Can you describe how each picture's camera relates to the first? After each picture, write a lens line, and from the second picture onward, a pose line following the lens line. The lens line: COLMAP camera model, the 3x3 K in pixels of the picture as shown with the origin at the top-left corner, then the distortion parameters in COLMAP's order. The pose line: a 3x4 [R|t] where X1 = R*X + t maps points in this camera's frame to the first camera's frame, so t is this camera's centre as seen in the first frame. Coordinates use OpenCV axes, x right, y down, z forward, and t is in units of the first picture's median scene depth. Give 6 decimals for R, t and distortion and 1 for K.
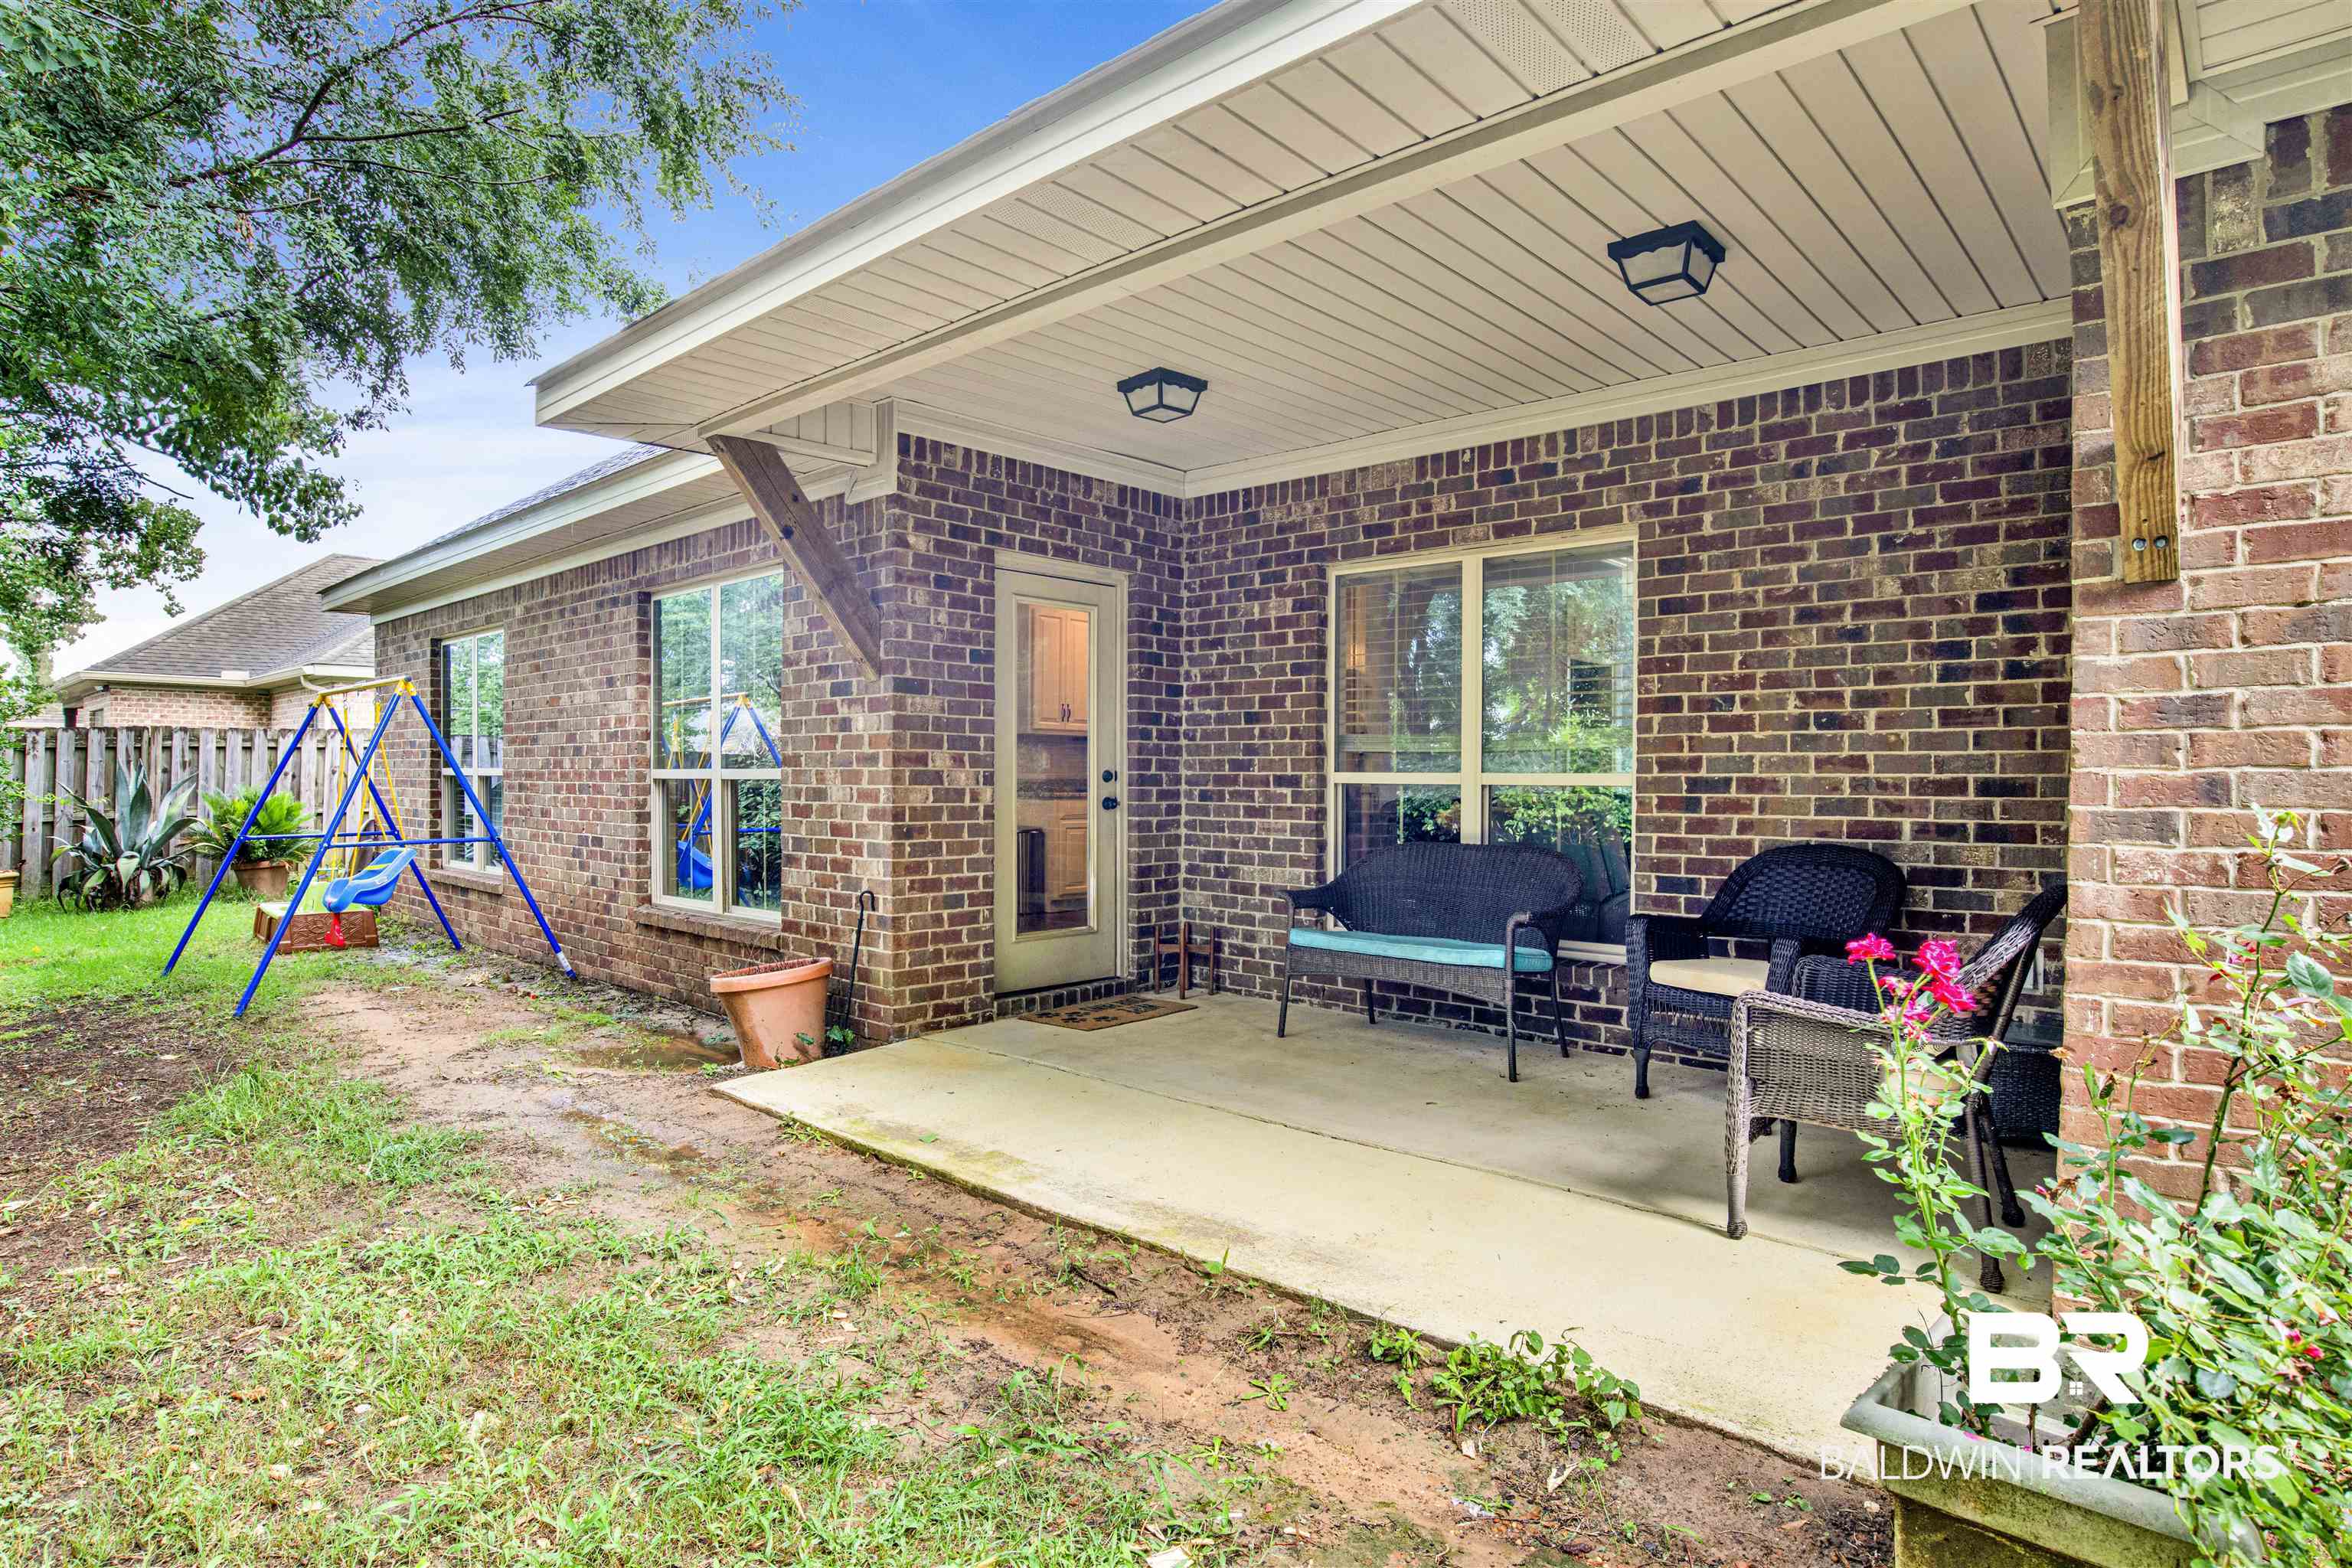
lens RADIAL K [[1284.8, 0, 1157.0], [0, 1284.8, 790.6], [0, 0, 1]] dist [-0.067405, 0.021654]
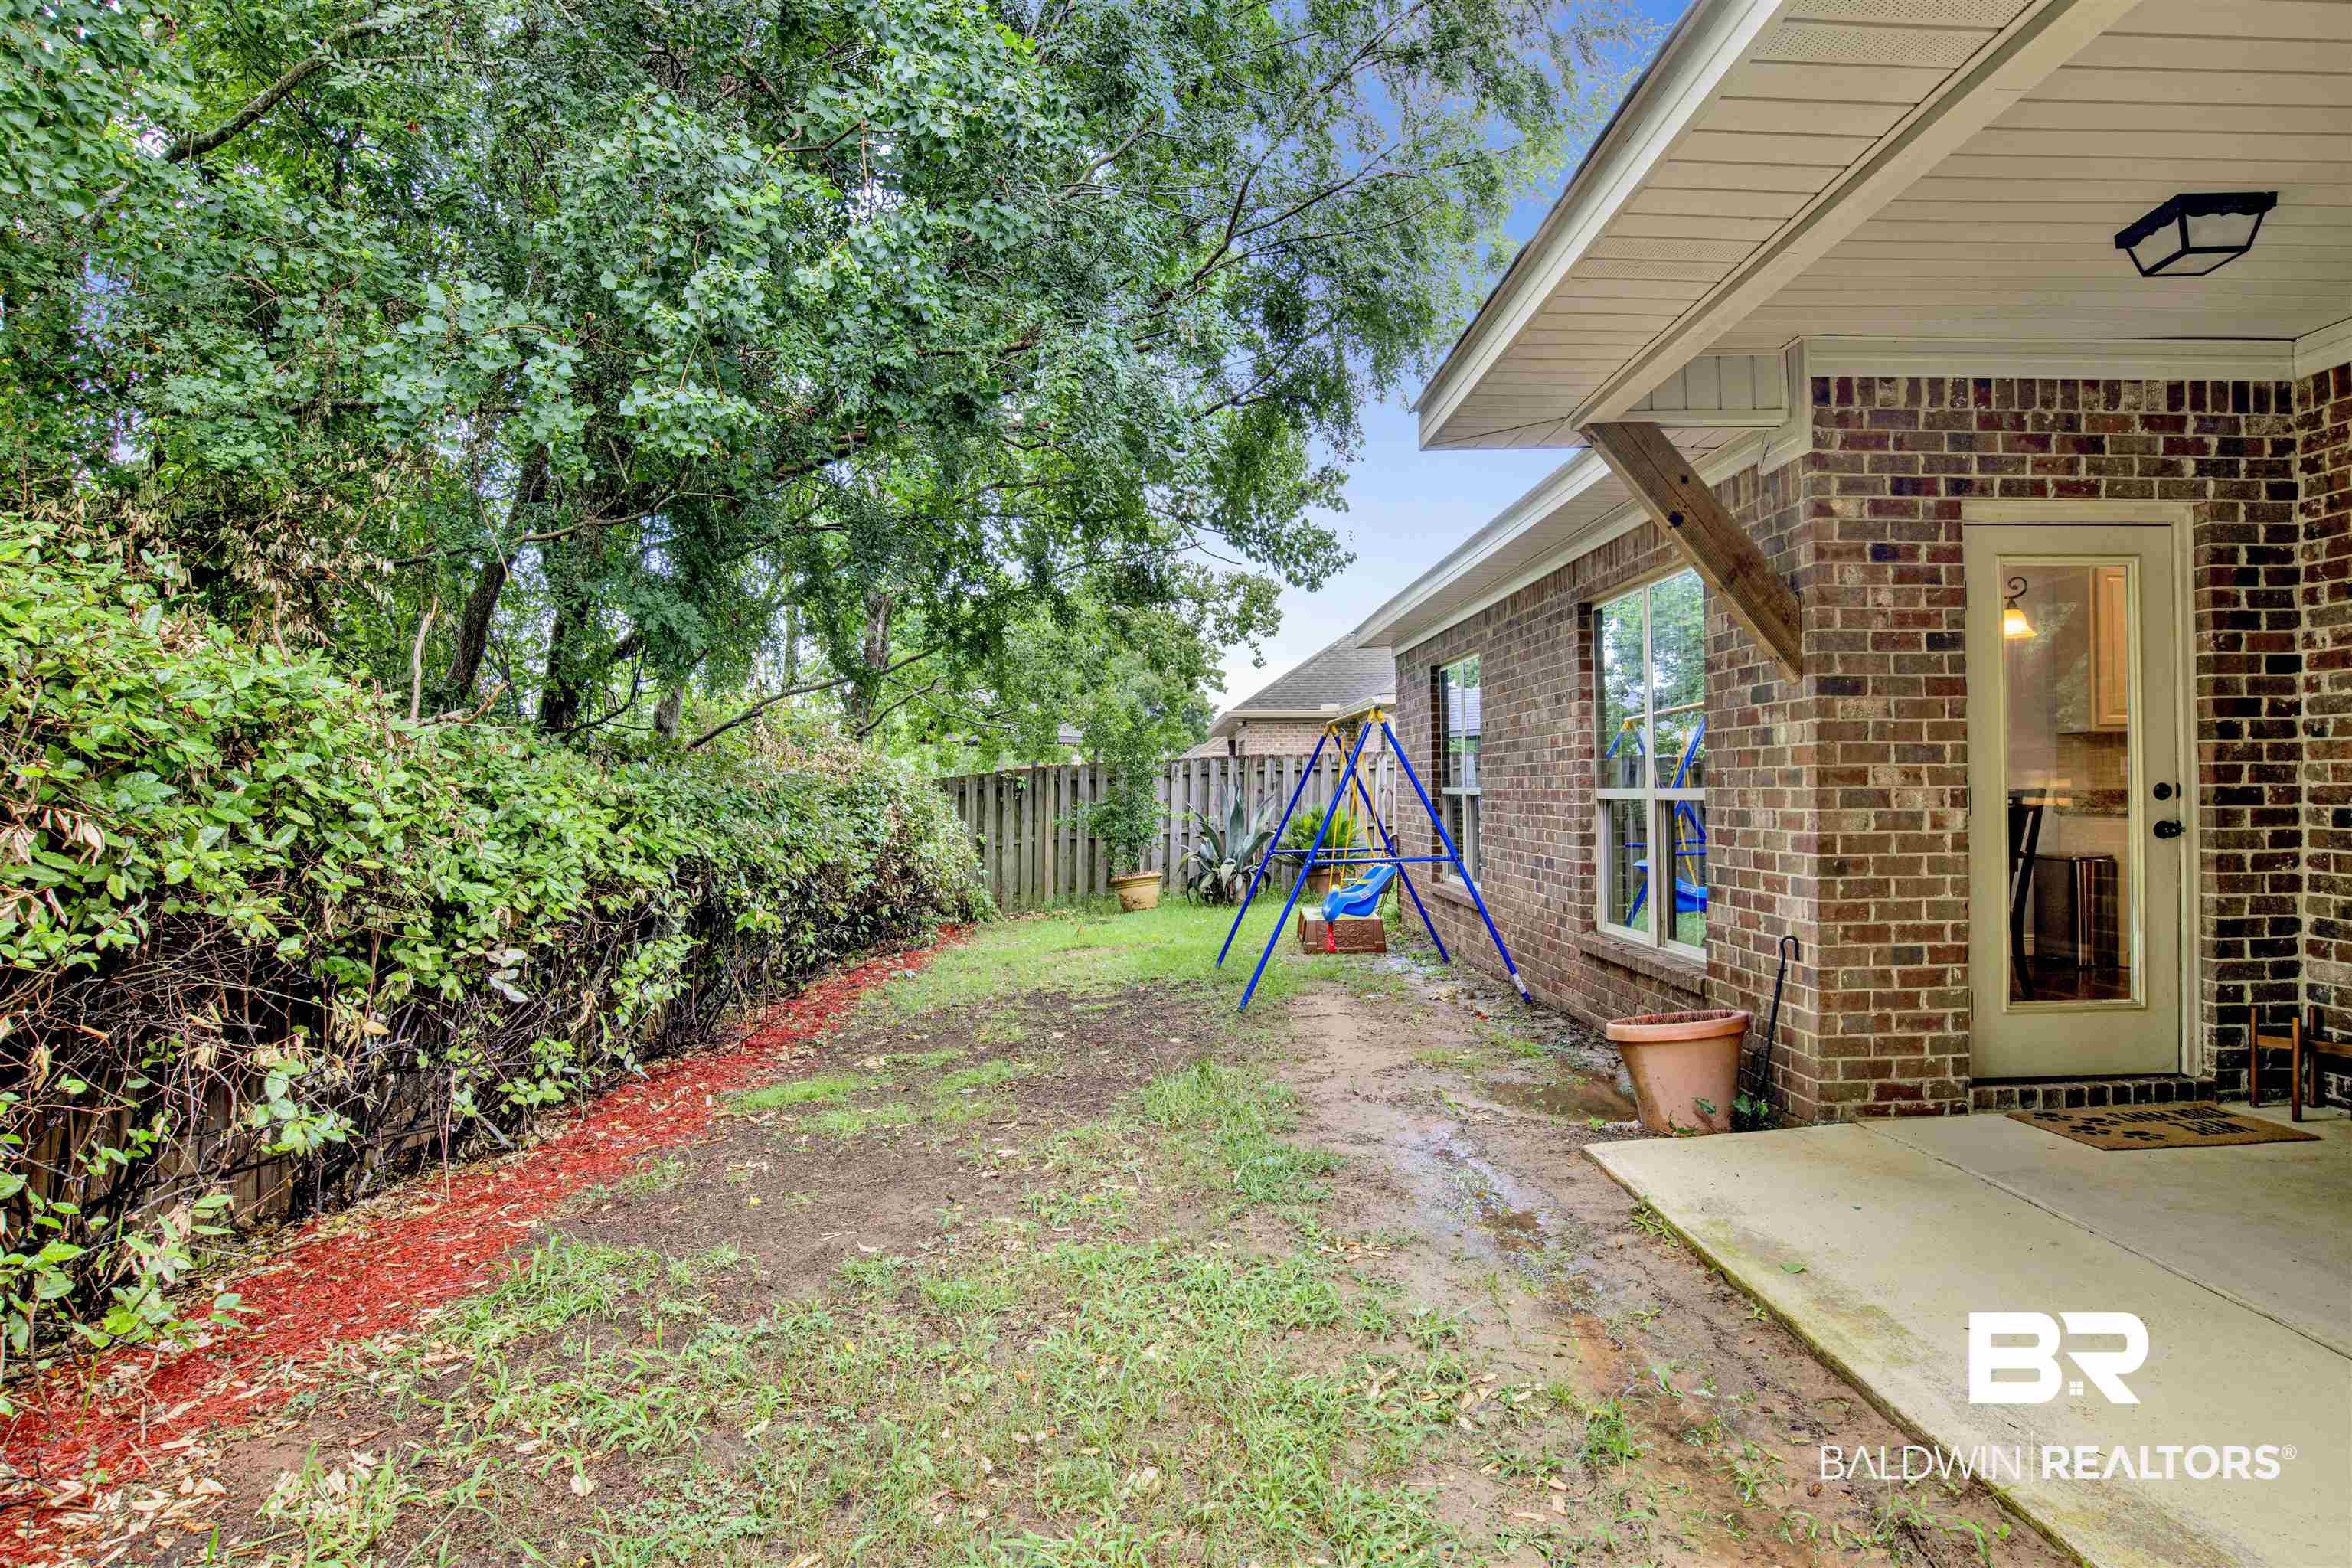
lens RADIAL K [[1284.8, 0, 1166.7], [0, 1284.8, 788.2], [0, 0, 1]] dist [-0.067405, 0.021654]
pose [[0.694957, -0.015156, -0.718892, 0.077250], [0.009847, 0.999885, -0.011561, -0.011122], [0.718984, 0.000956, 0.695026, 0.130270]]
